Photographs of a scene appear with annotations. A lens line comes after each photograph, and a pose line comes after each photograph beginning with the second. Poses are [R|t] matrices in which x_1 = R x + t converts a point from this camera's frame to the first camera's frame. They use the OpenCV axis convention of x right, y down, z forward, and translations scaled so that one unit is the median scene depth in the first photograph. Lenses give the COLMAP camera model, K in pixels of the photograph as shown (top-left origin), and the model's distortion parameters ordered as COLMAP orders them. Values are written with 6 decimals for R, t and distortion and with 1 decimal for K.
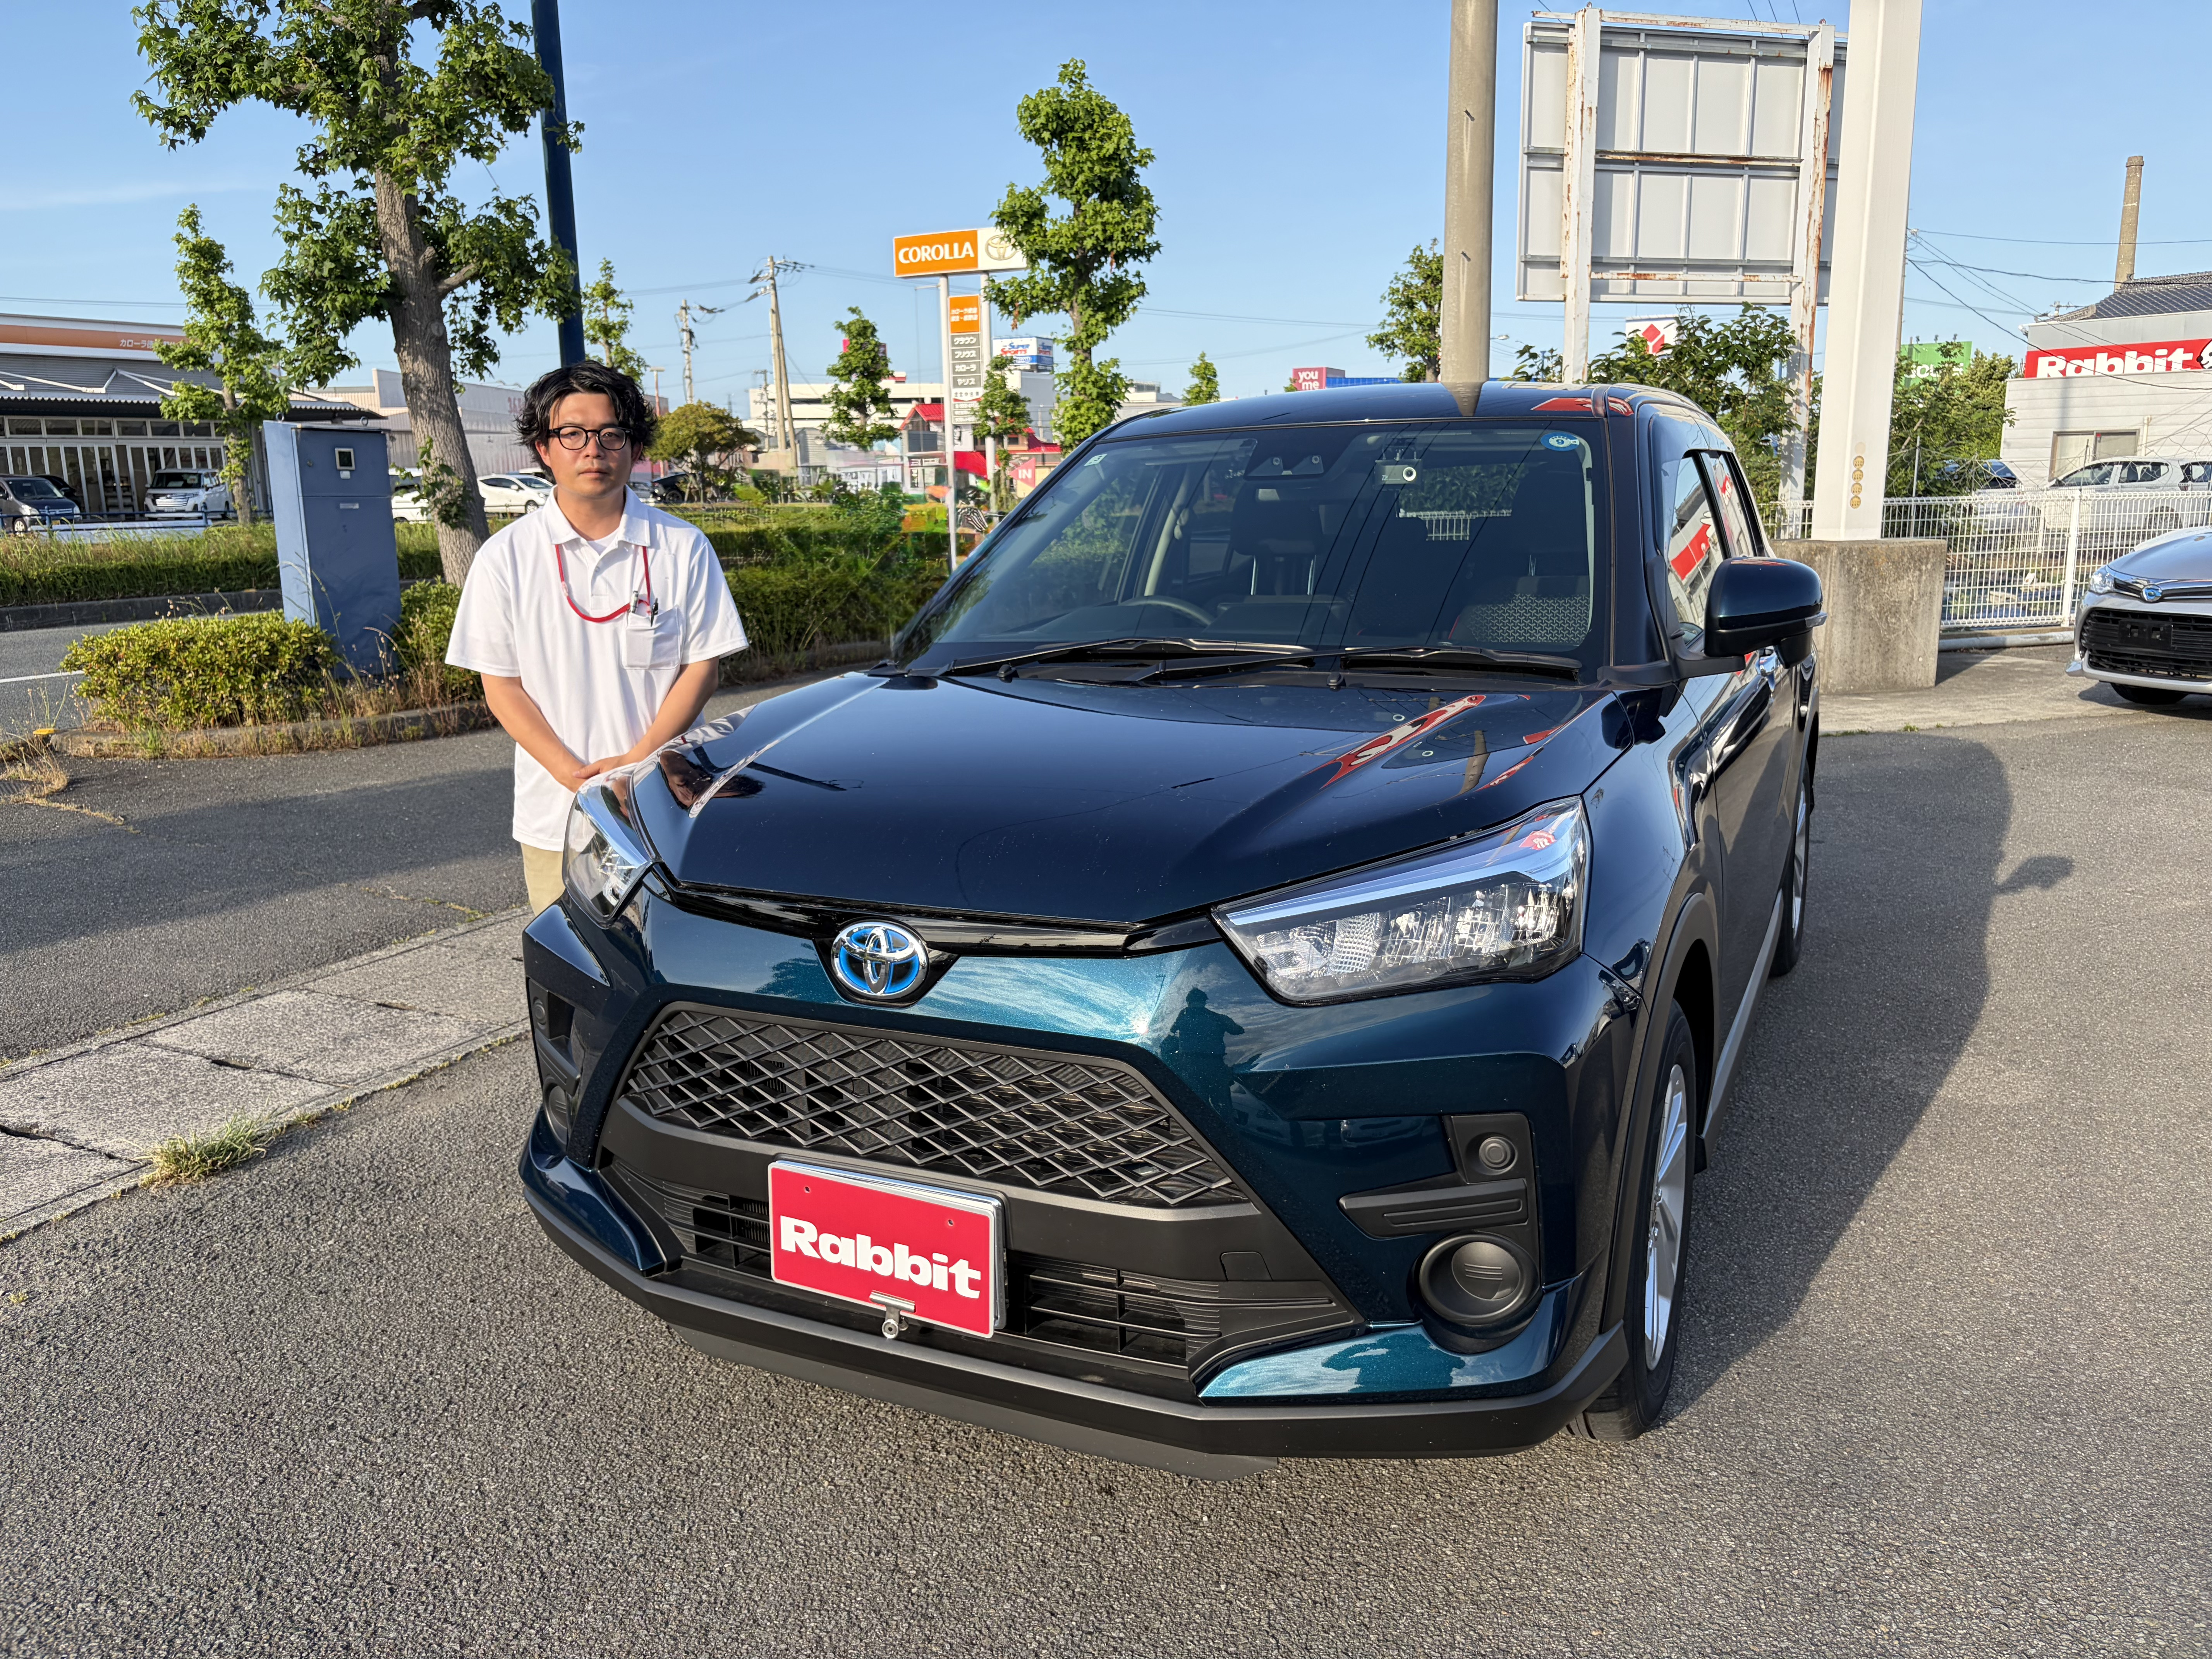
lens RADIAL K [[1666.3, 0, 1110.8], [0, 1666.3, 823.8], [0, 0, 1]] dist [0.037582, -0.040603]
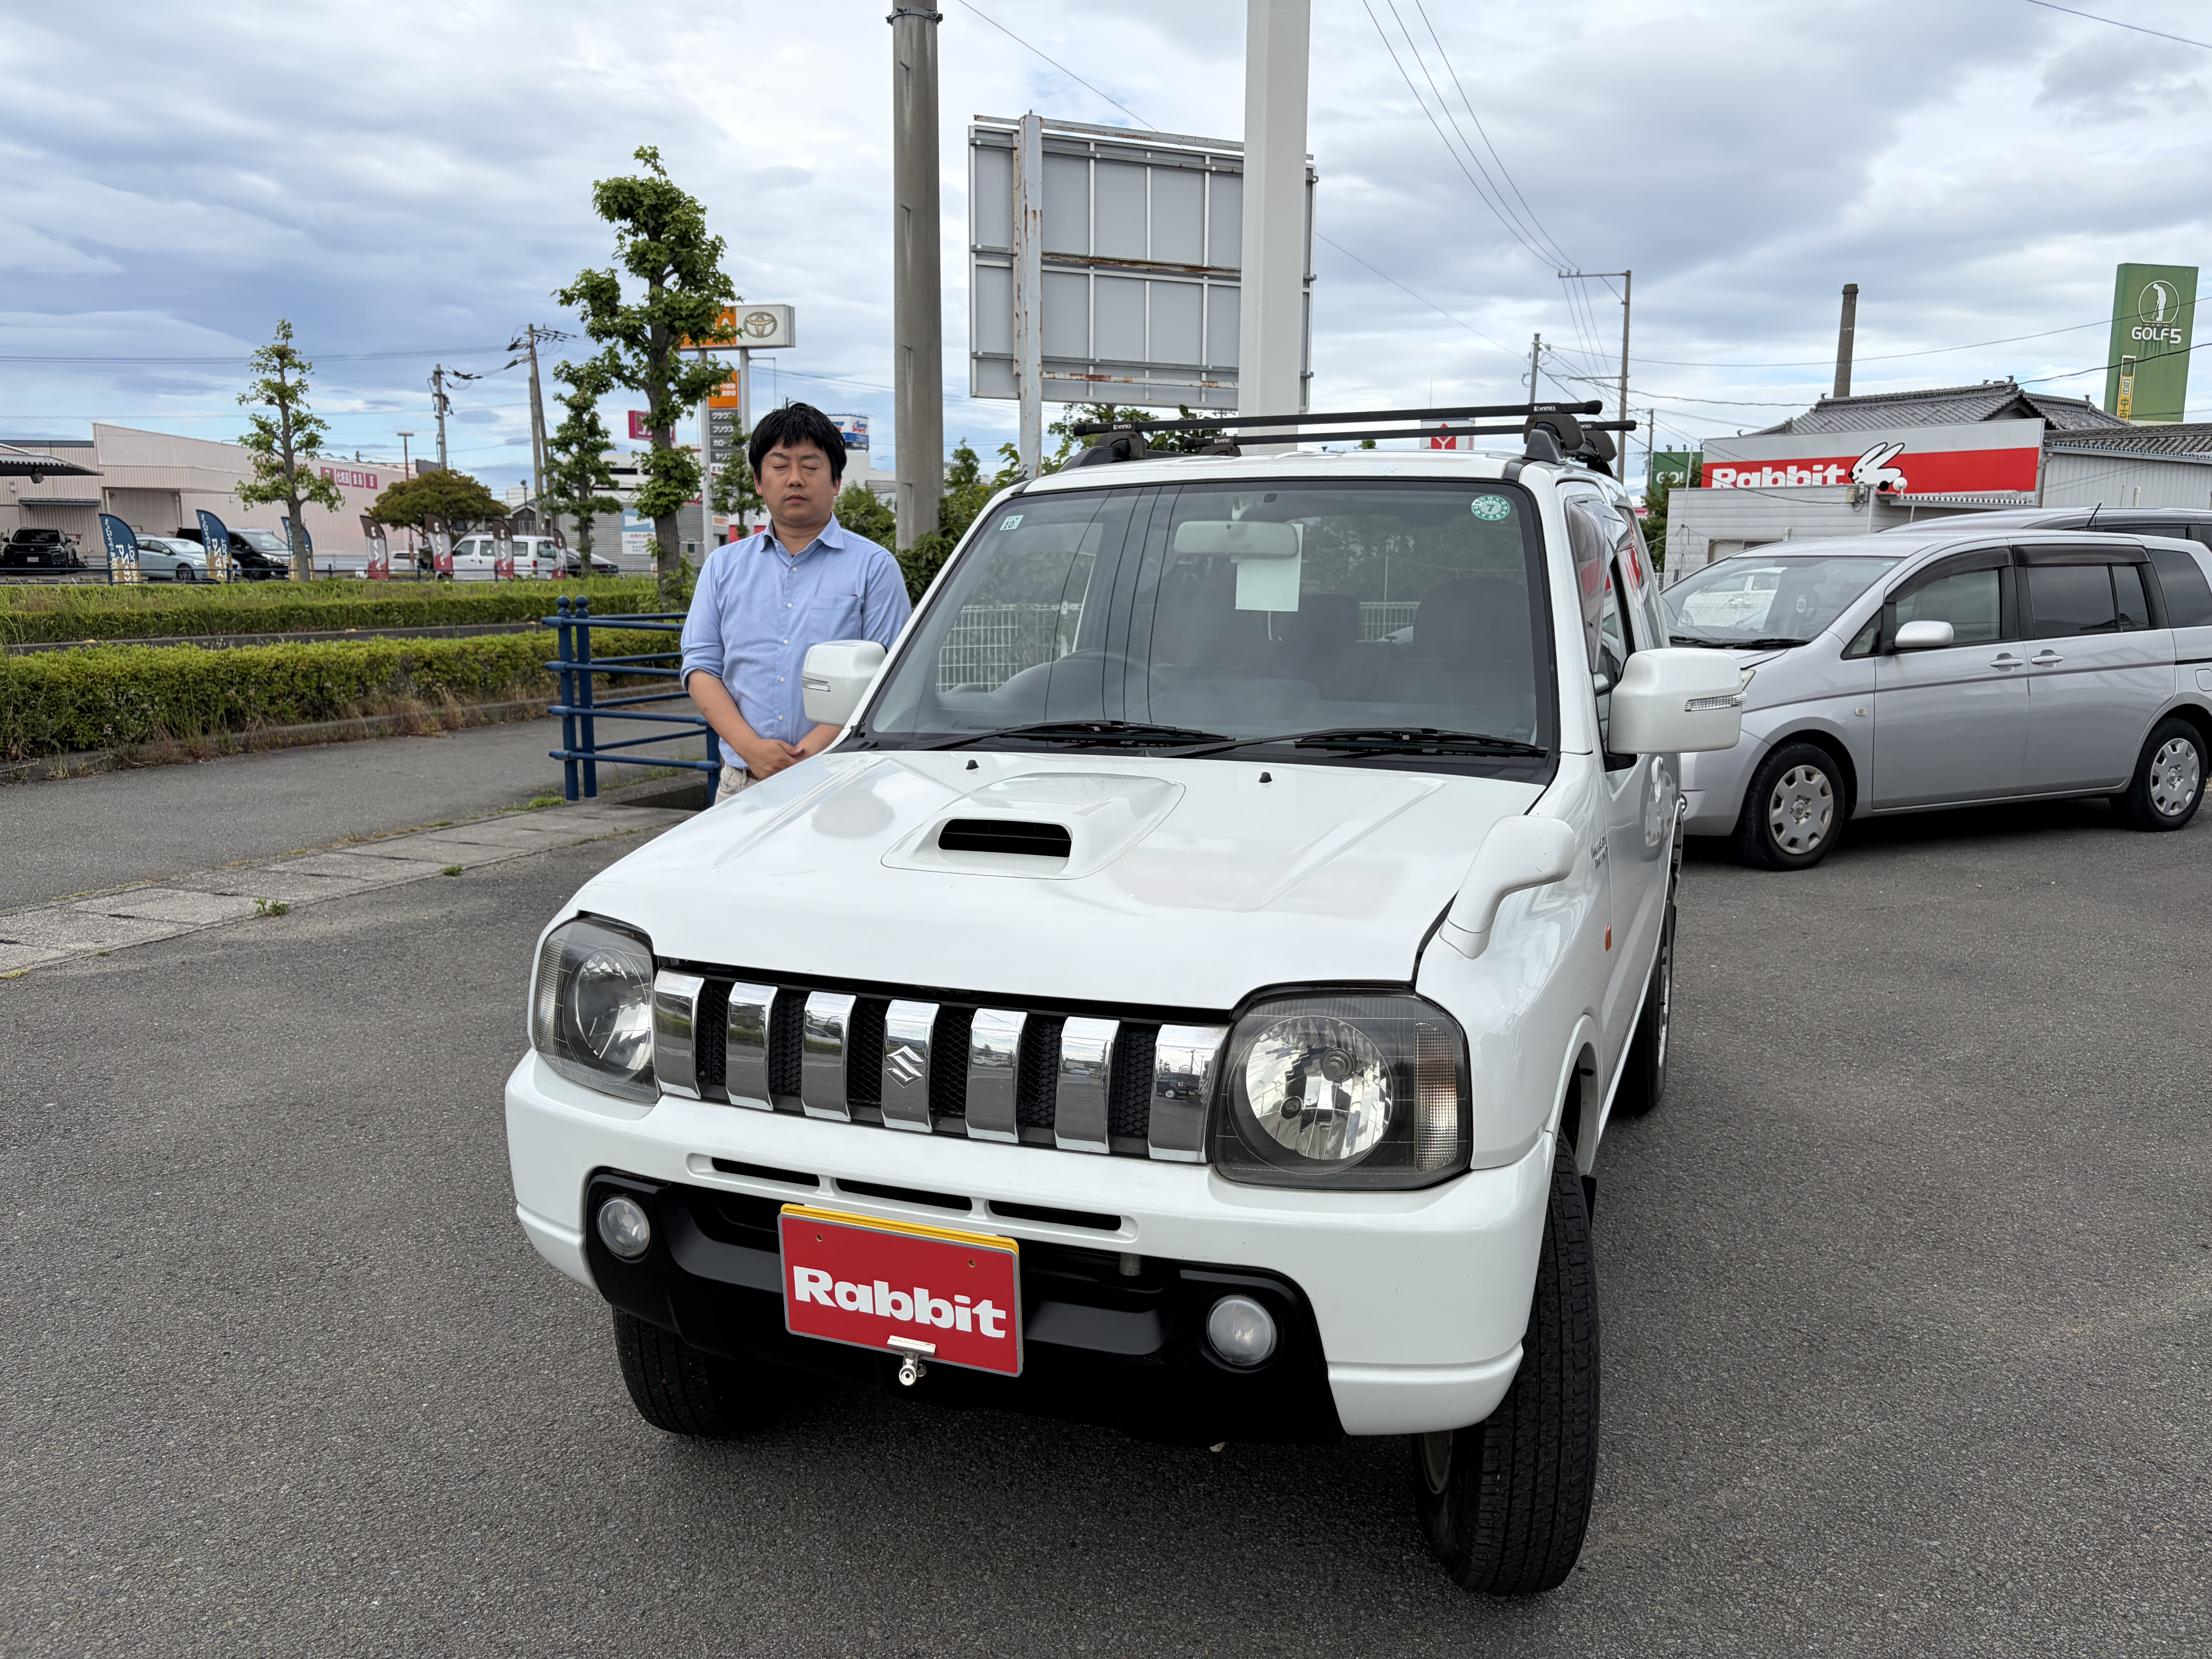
lens RADIAL K [[1666.3, 0, 1109.6], [0, 1666.3, 828.2], [0, 0, 1]] dist [0.037582, -0.040603]
pose [[0.994474, 0.009147, 0.104586, 0.144427], [-0.004491, 0.998992, -0.044671, -0.006922], [-0.104890, 0.043954, 0.993512, 0.007136]]
